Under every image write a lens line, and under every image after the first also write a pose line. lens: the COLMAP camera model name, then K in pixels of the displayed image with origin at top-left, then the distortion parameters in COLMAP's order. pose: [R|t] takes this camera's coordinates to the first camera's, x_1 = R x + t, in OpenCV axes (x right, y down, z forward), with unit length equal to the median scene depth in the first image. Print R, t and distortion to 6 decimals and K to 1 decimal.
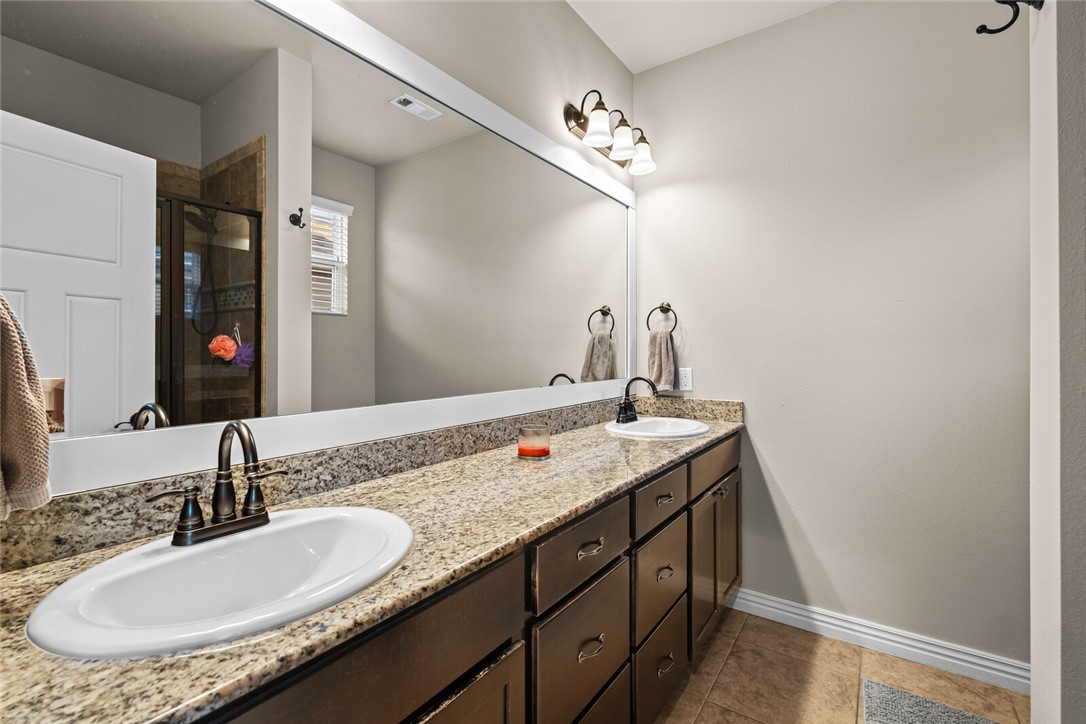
lens RADIAL K [[490.7, 0, 547.2], [0, 490.7, 349.5], [0, 0, 1]] dist [0.000492, -0.000082]
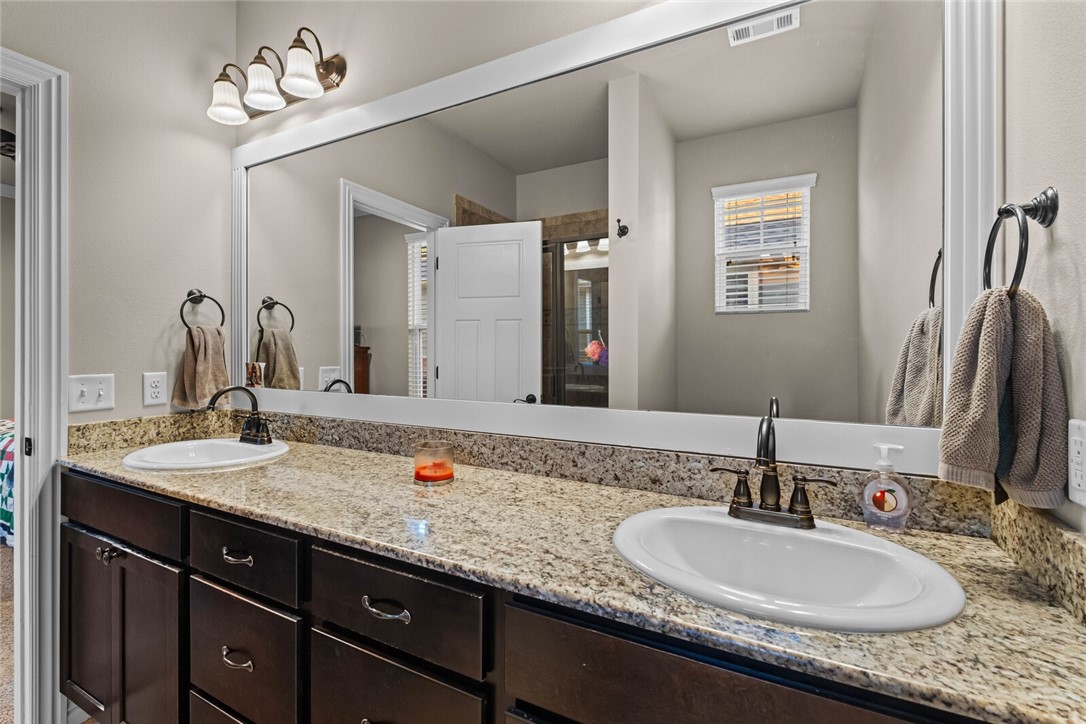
lens RADIAL K [[463.0, 0, 542.1], [0, 463.0, 353.4], [0, 0, 1]] dist [-0.001239, -0.000282]
pose [[0.139738, 0.010454, -0.990133, 0.615988], [0.000588, 0.999943, 0.010640, -0.004498], [0.990188, -0.002069, 0.139724, 0.859343]]
